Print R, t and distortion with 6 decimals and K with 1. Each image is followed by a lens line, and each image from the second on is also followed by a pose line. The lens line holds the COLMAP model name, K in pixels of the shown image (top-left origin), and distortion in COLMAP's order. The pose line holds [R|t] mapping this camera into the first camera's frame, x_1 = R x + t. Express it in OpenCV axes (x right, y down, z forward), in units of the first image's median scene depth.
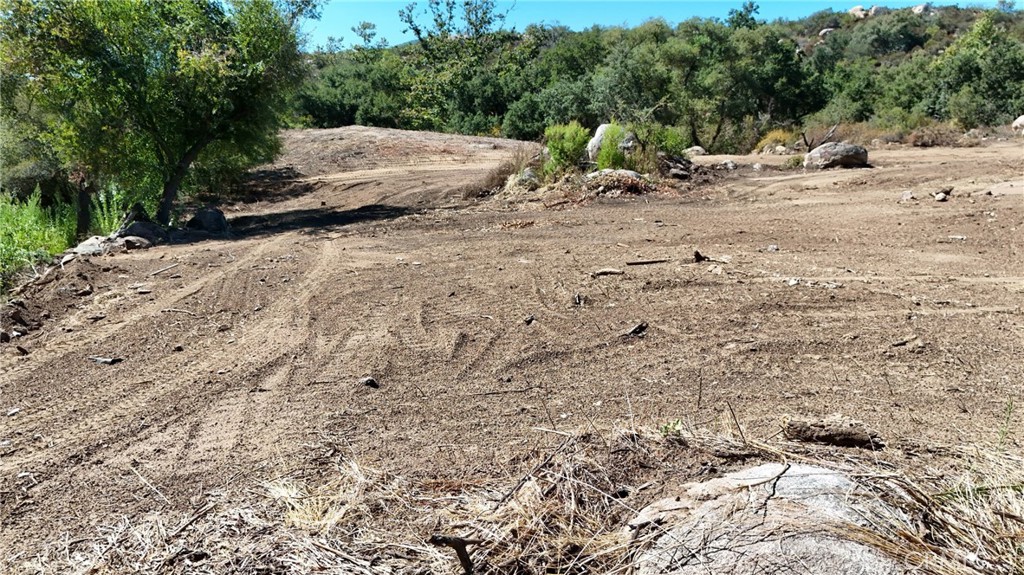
lens RADIAL K [[750.9, 0, 519.2], [0, 750.9, 290.7], [0, 0, 1]] dist [0.071549, -0.068307]
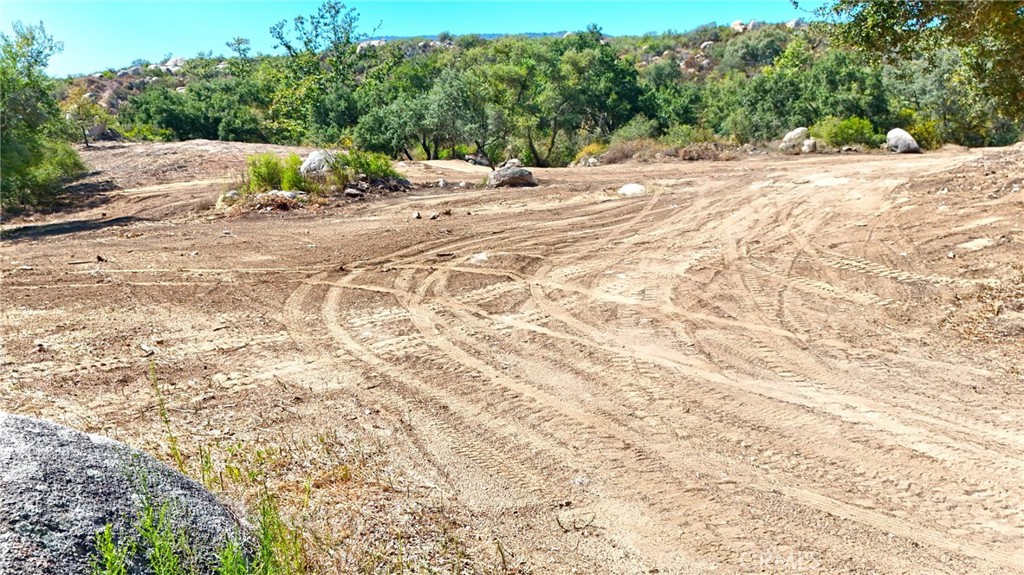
lens RADIAL K [[750.9, 0, 511.7], [0, 750.9, 288.8], [0, 0, 1]] dist [0.071549, -0.068307]
pose [[0.998309, -0.012423, 0.056787, 0.144062], [0.012592, 0.999917, -0.002612, 0.005306], [-0.056750, 0.003323, 0.998383, -0.104484]]
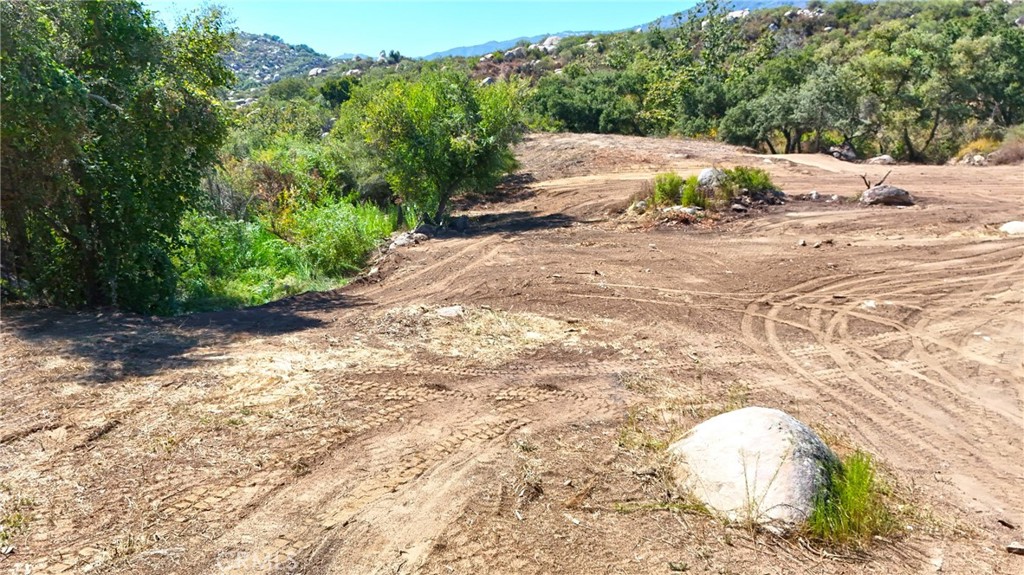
lens RADIAL K [[750.9, 0, 517.7], [0, 750.9, 286.0], [0, 0, 1]] dist [0.071549, -0.068307]
pose [[0.931574, 0.088802, -0.352540, 0.124085], [-0.074766, 0.995778, 0.053262, -0.016004], [0.355781, -0.023259, 0.934280, -0.214165]]
